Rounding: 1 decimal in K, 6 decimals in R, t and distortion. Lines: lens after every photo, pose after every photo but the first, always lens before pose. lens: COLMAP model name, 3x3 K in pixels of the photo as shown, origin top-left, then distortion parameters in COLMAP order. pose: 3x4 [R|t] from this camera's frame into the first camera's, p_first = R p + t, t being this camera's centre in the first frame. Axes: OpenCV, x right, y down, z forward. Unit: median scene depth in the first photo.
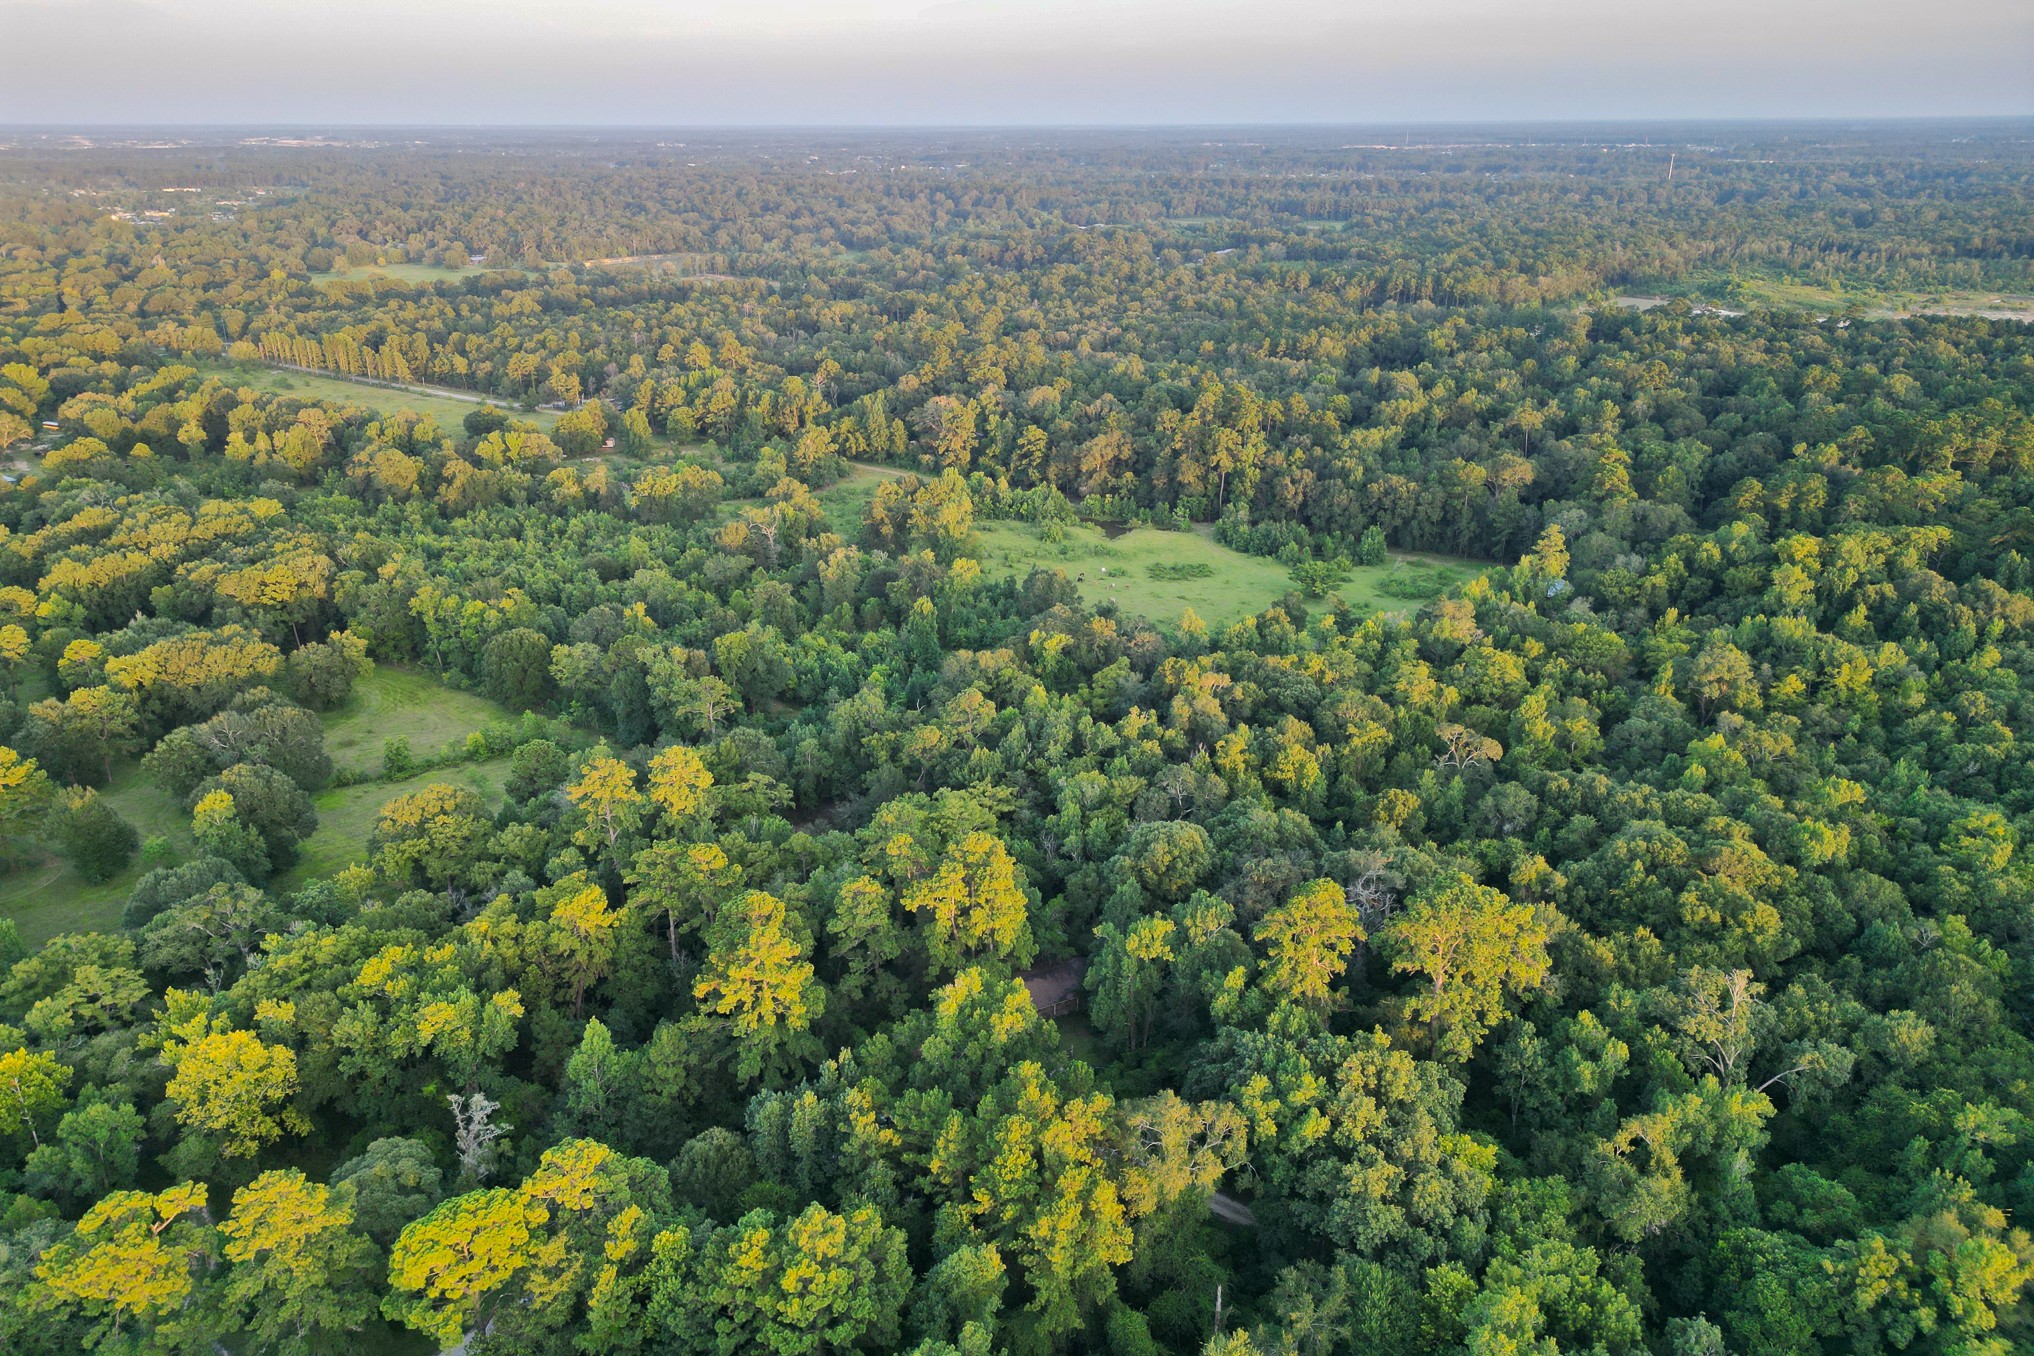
lens RADIAL K [[1414.2, 0, 1014.5], [0, 1414.2, 683.5], [0, 0, 1]] dist [0.078670, -0.076914]
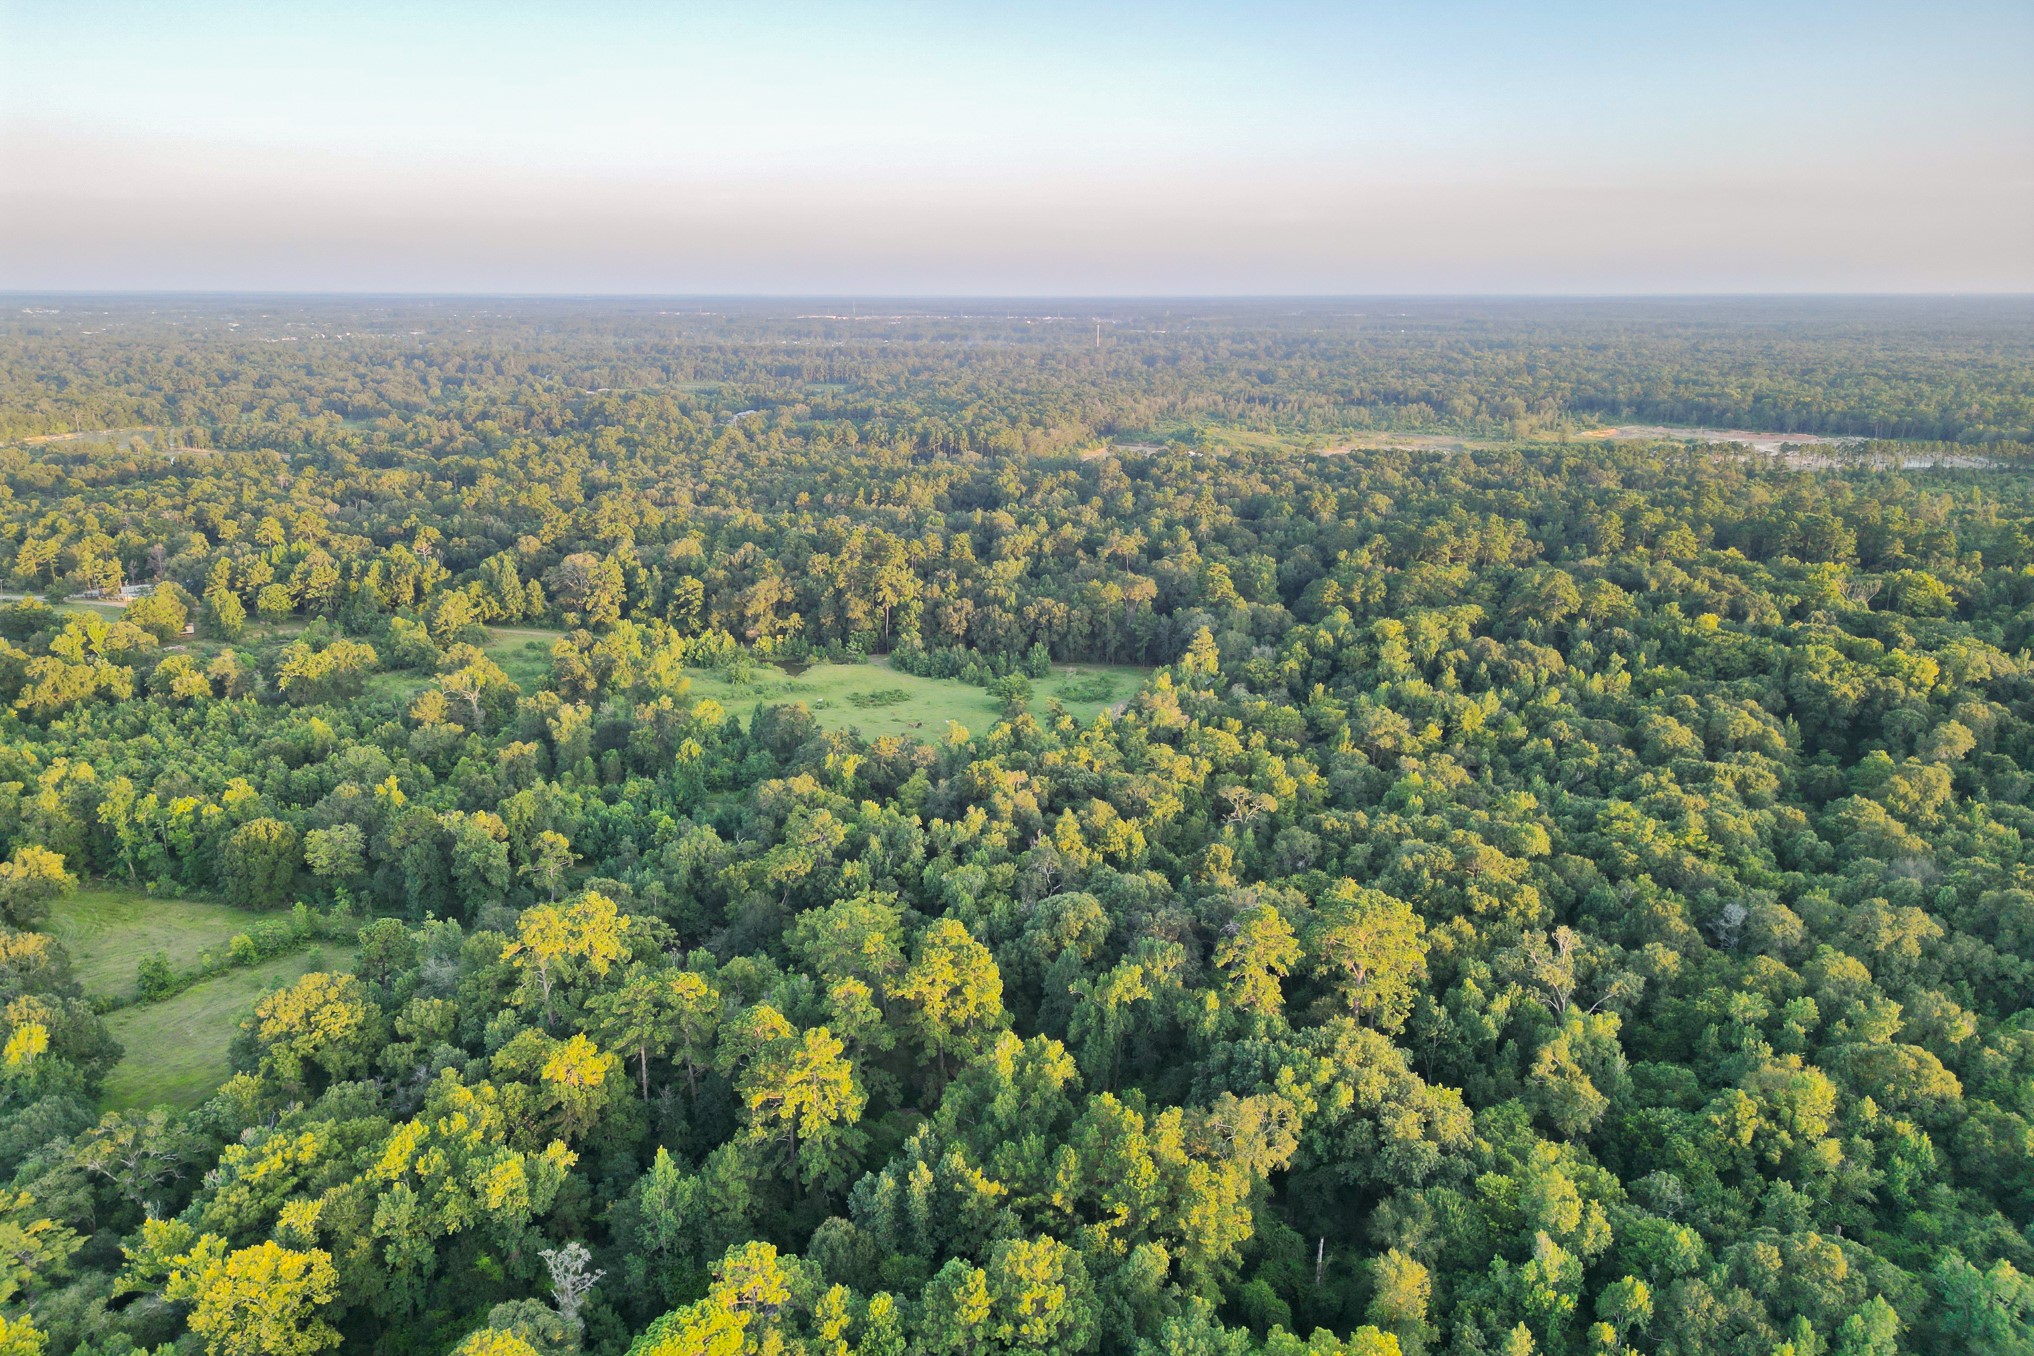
lens RADIAL K [[1414.2, 0, 1009.0], [0, 1414.2, 673.0], [0, 0, 1]] dist [0.078670, -0.076914]
pose [[0.933565, -0.088903, 0.347207, -0.220491], [0.127741, 0.987663, -0.090575, 0.014847], [-0.334872, 0.128910, 0.933404, -0.038785]]
